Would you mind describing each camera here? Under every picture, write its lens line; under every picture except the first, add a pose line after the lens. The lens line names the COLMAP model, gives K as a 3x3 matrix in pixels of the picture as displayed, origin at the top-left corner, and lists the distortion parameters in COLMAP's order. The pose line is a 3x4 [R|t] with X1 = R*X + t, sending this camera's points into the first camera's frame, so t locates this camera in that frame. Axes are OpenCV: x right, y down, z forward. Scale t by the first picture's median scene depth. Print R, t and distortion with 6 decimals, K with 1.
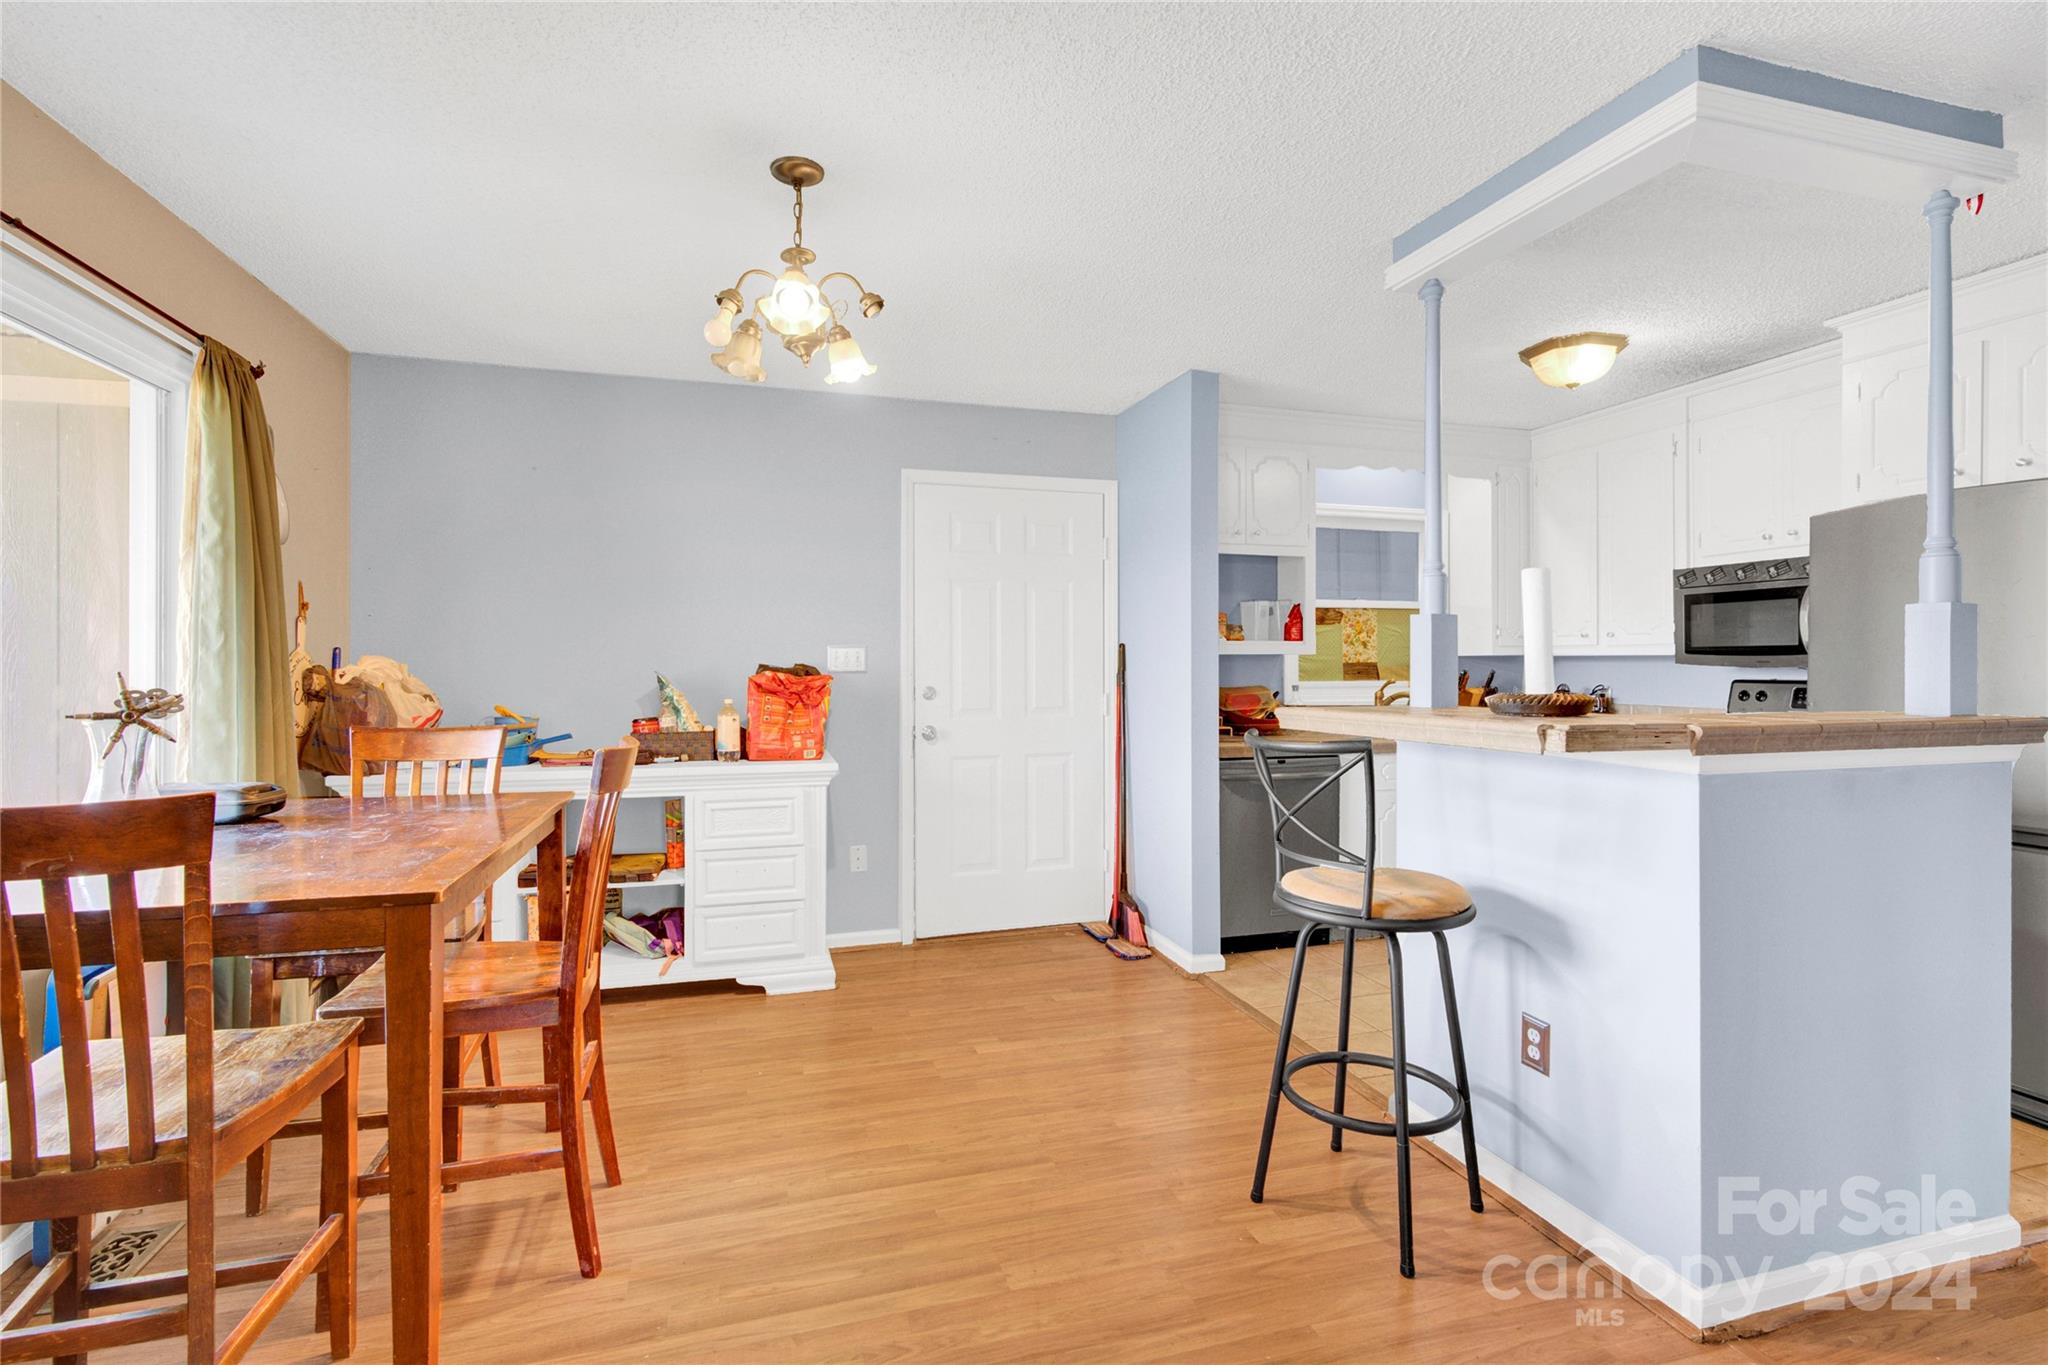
lens RADIAL K [[978.4, 0, 1024.0], [0, 978.4, 682.5], [0, 0, 1]] dist [0.000408, 0.000047]
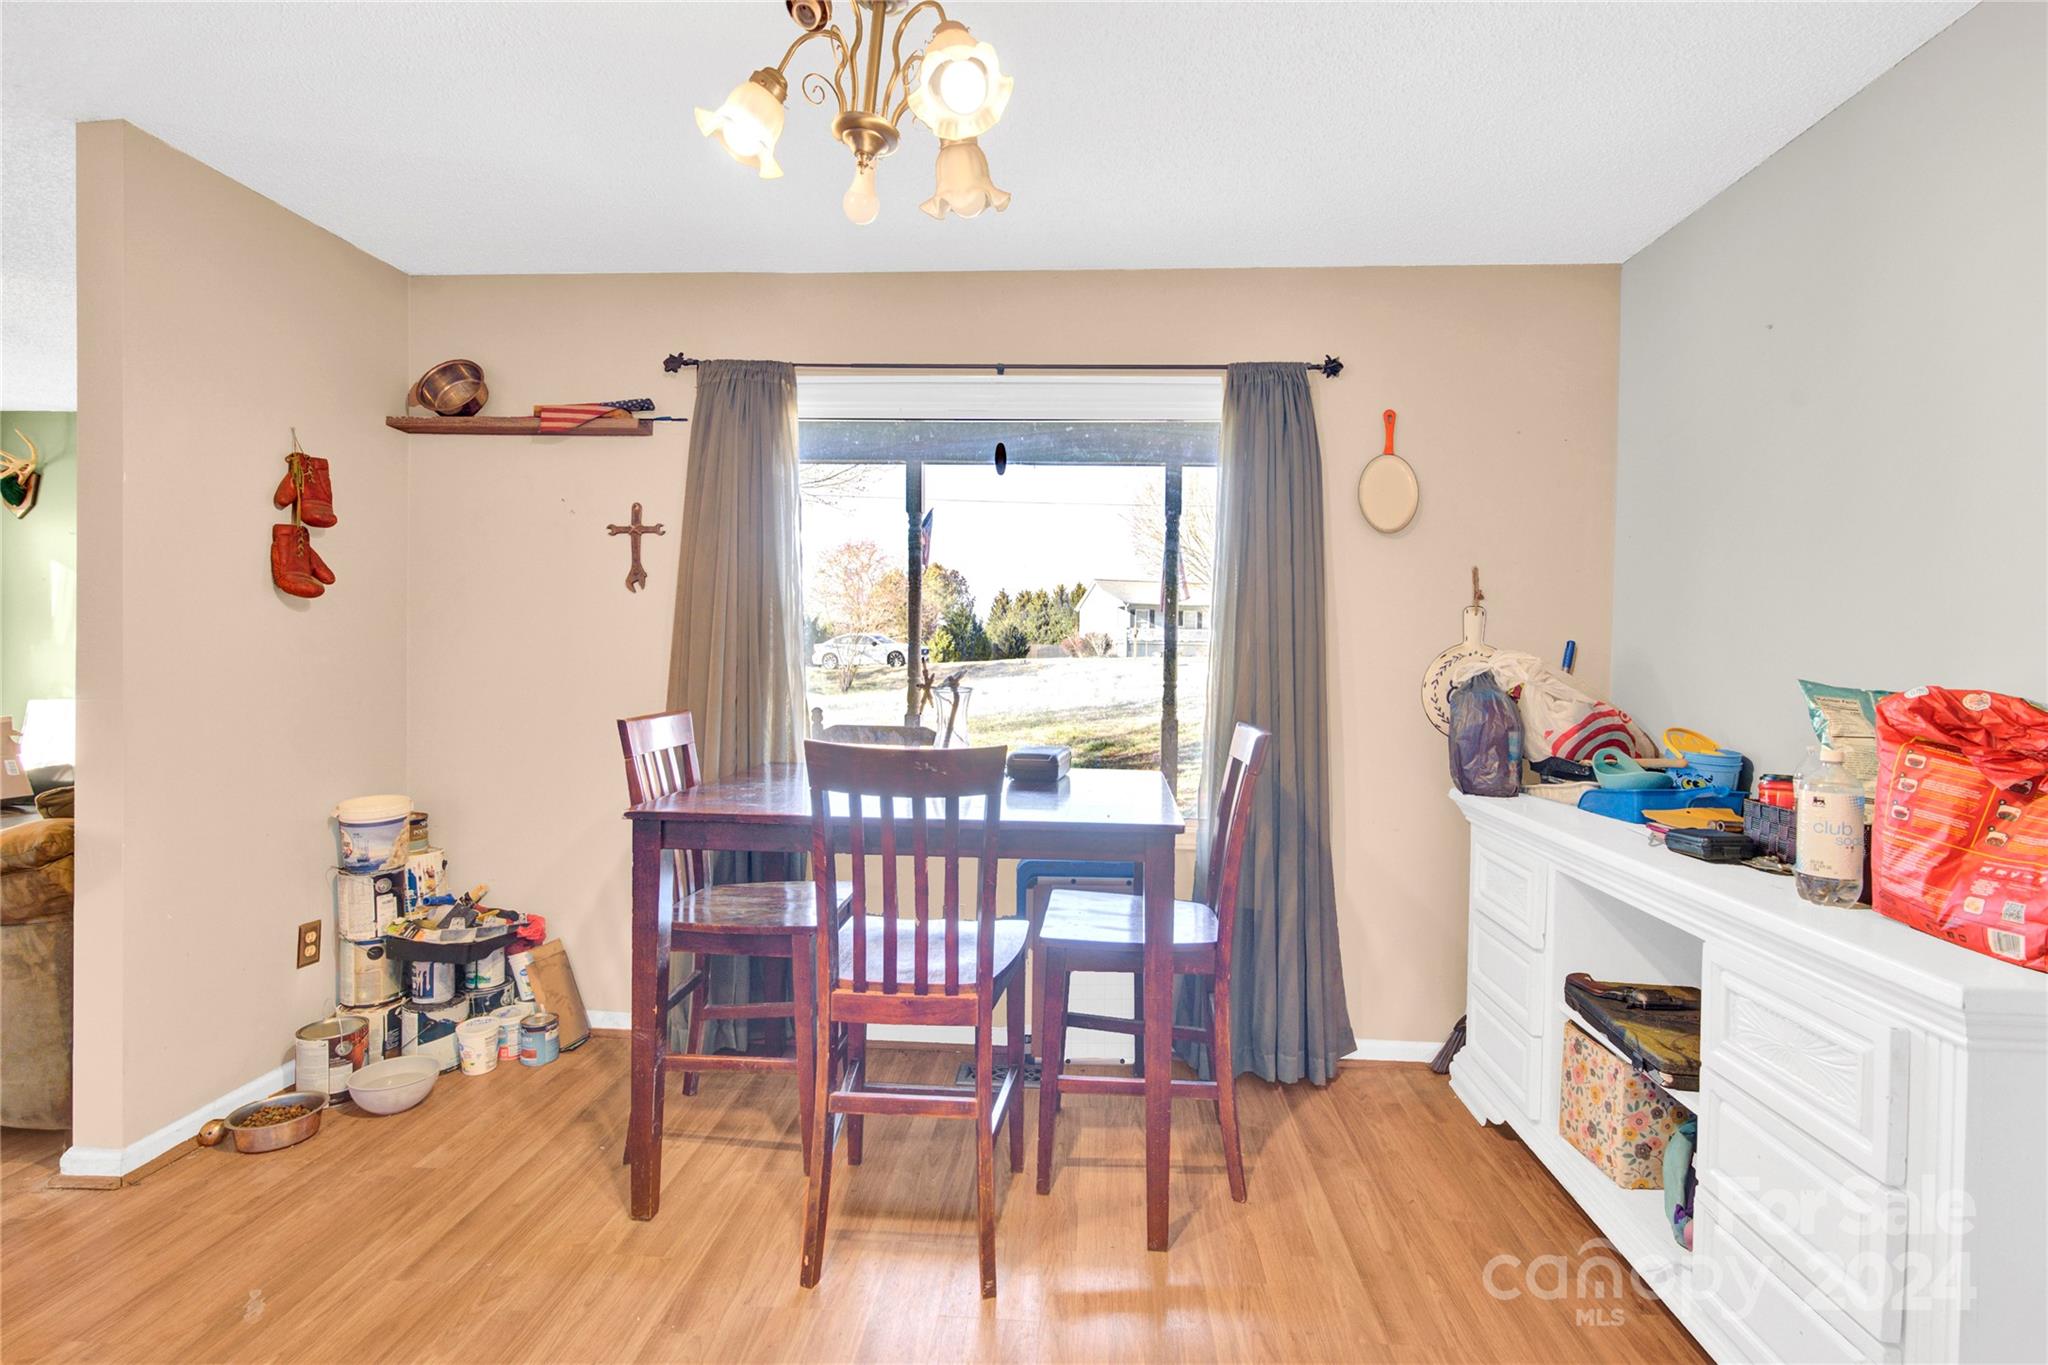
lens RADIAL K [[978.4, 0, 1024.0], [0, 978.4, 682.5], [0, 0, 1]] dist [0.000408, 0.000047]
pose [[-0.353313, 0.023097, -0.935220, 0.202832], [-0.023432, 0.999163, 0.033529, -0.017518], [0.935212, 0.033760, -0.352476, 0.814506]]
